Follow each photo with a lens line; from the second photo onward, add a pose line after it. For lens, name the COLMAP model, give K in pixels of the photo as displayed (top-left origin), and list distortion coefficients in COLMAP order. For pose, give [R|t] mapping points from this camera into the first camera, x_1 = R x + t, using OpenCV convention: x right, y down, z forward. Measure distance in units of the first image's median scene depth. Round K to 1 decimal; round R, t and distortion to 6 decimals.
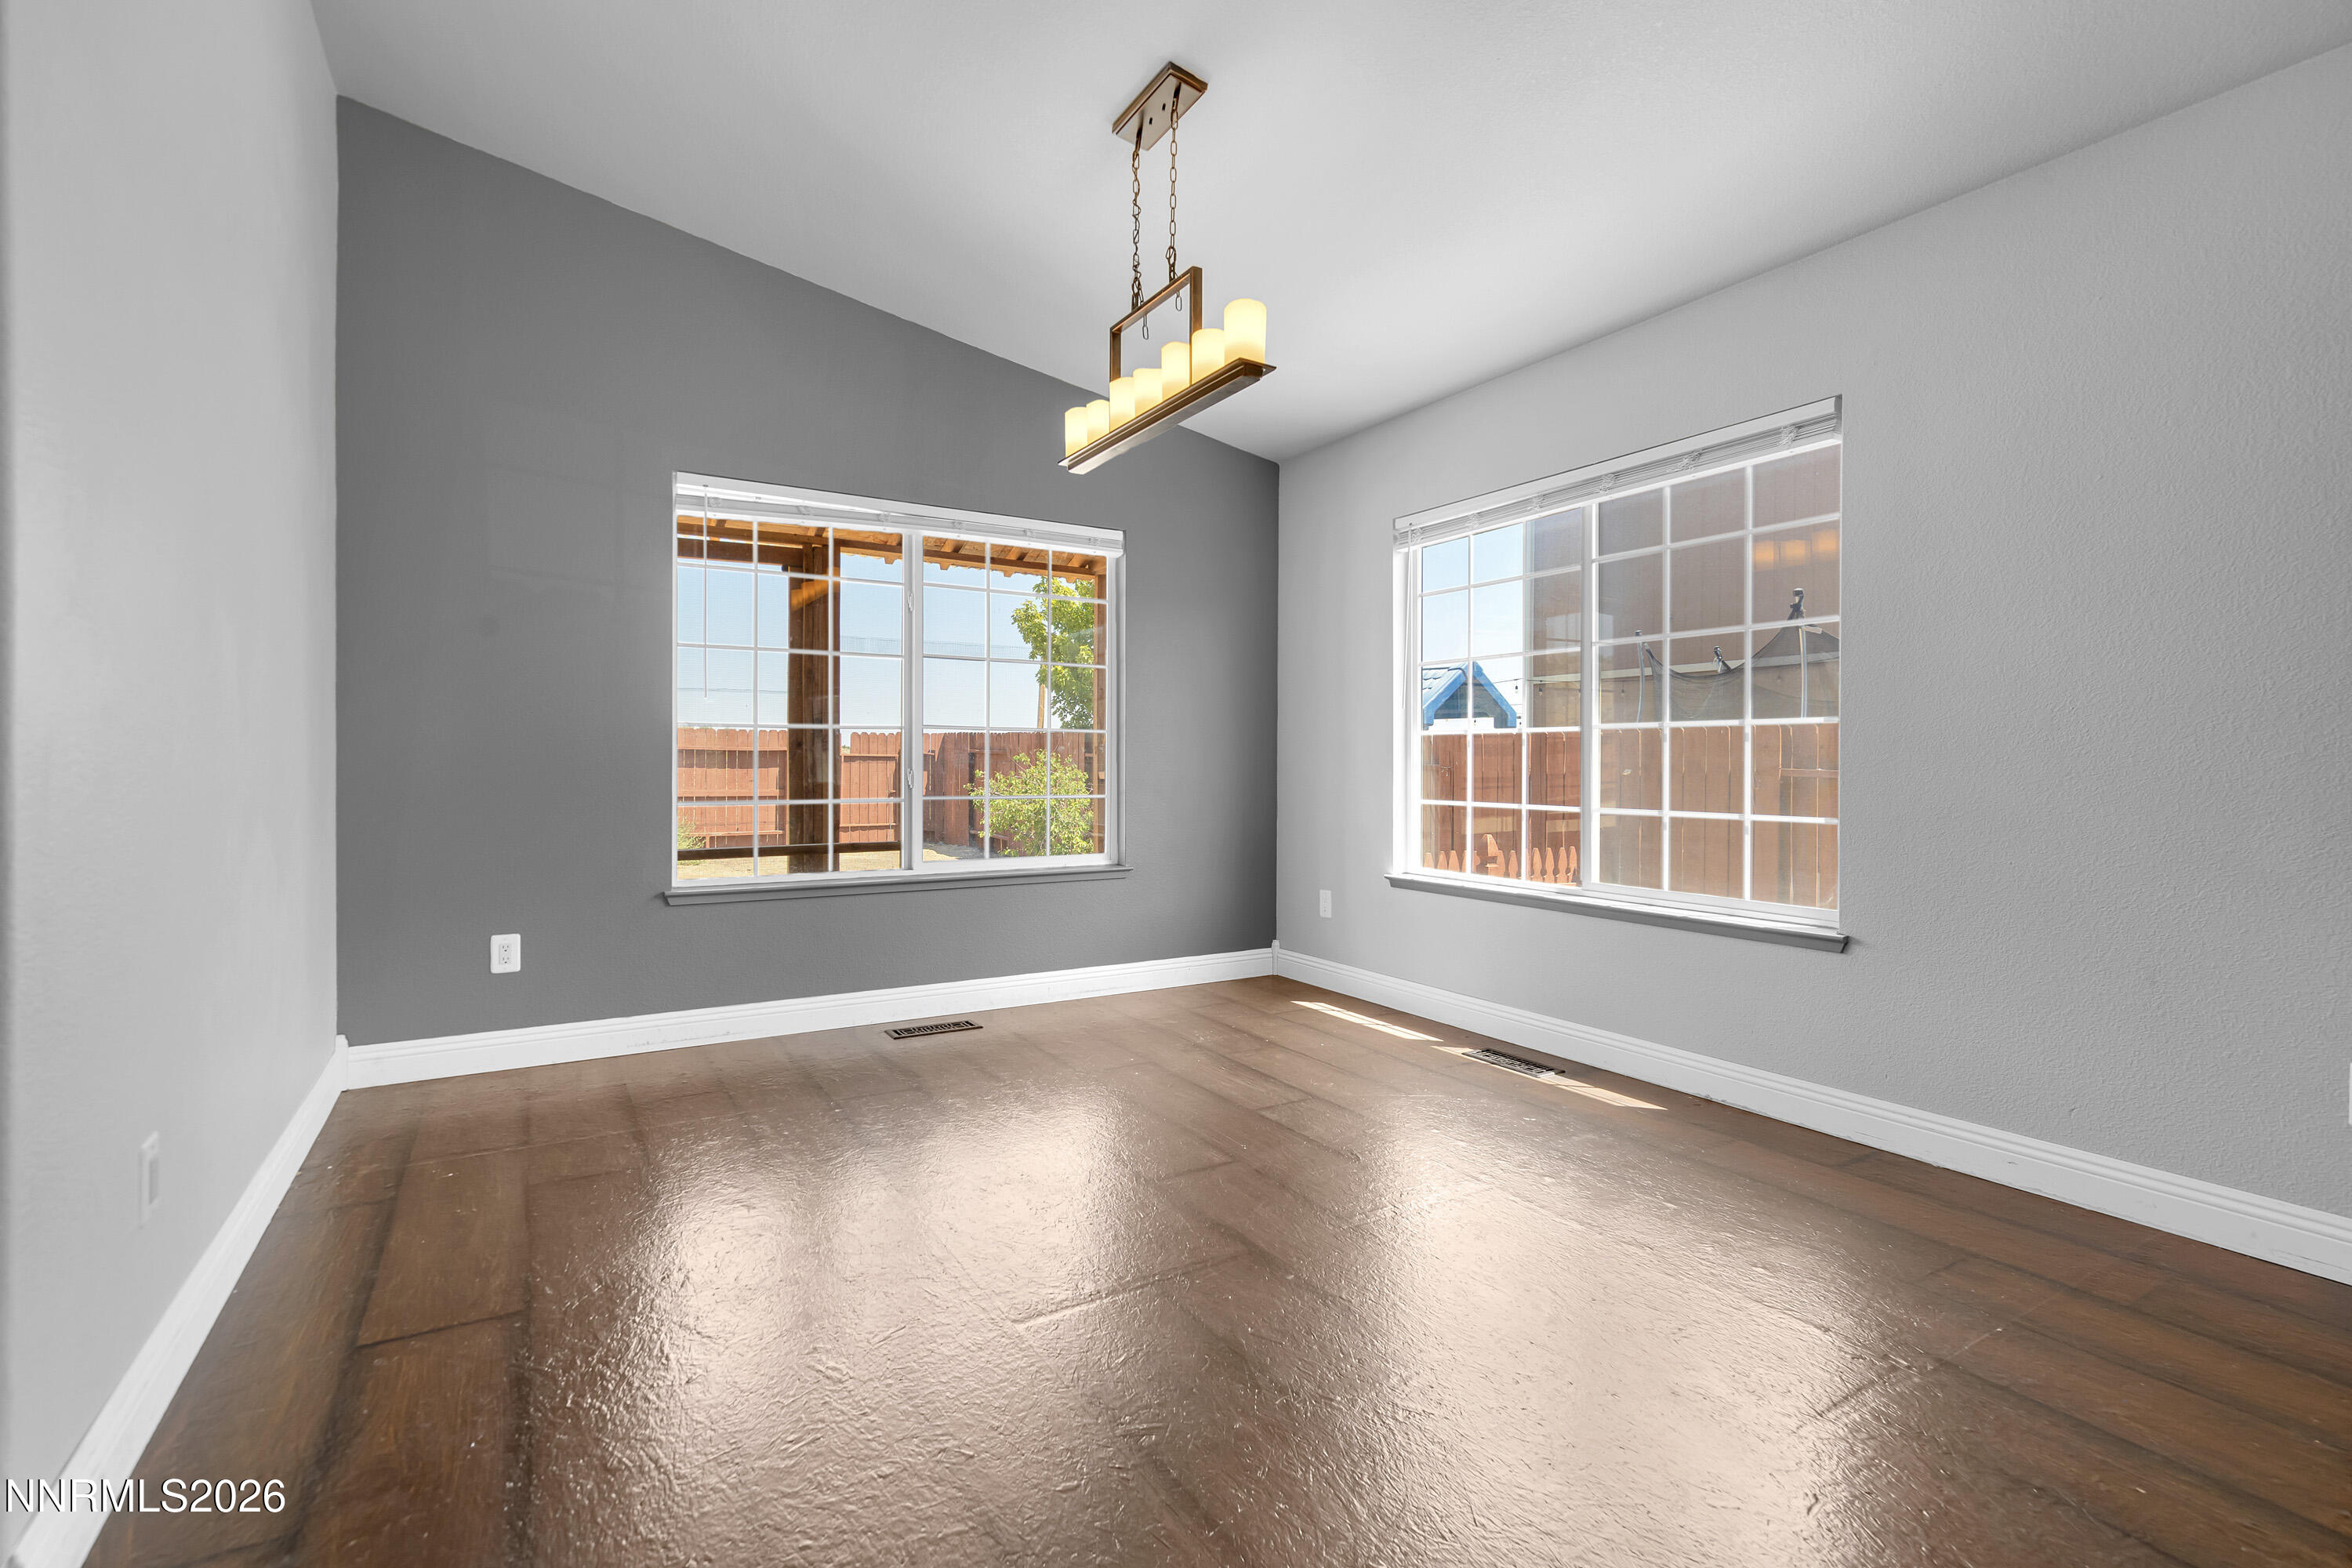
lens RADIAL K [[1079.9, 0, 1229.7], [0, 1079.9, 766.1], [0, 0, 1]] dist [0.000279, -0.000176]
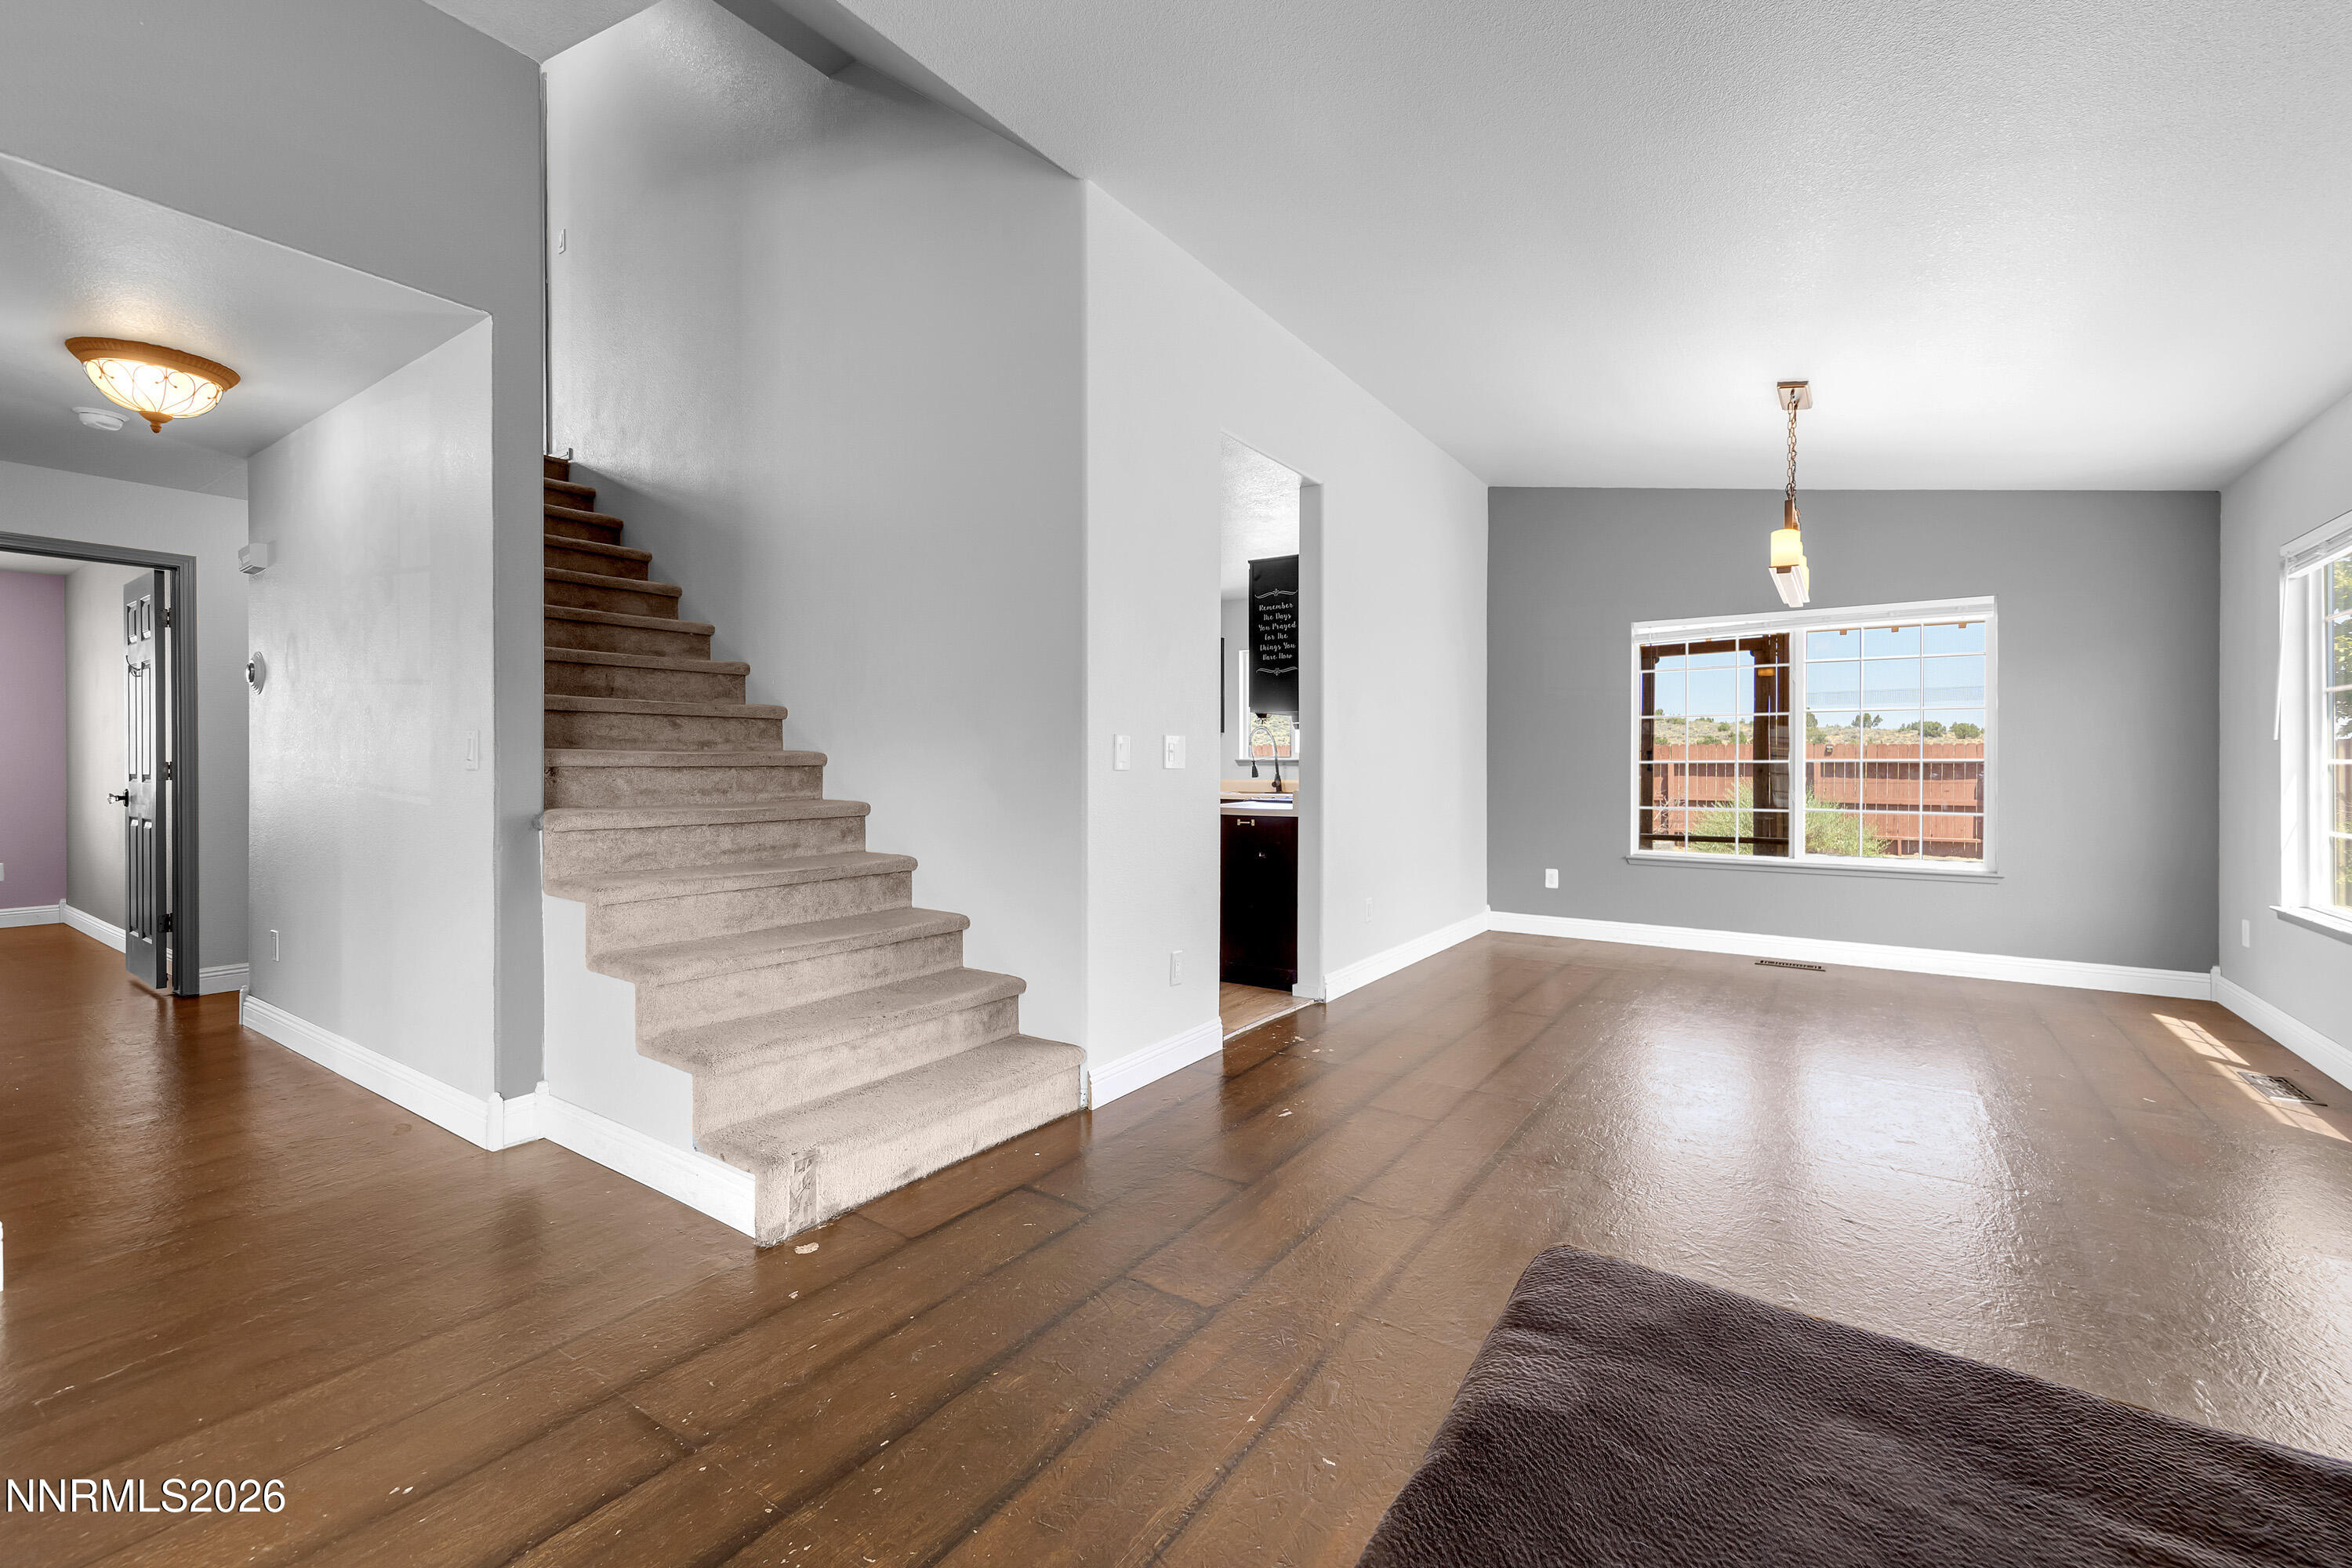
lens RADIAL K [[976.8, 0, 1179.6], [0, 976.8, 767.9], [0, 0, 1]] dist [-0.000600, -0.000037]
pose [[0.380875, -0.001193, -0.924626, 0.586335], [-0.001719, 0.999997, -0.001998, -0.023021], [0.924625, 0.002350, 0.380872, -0.267208]]
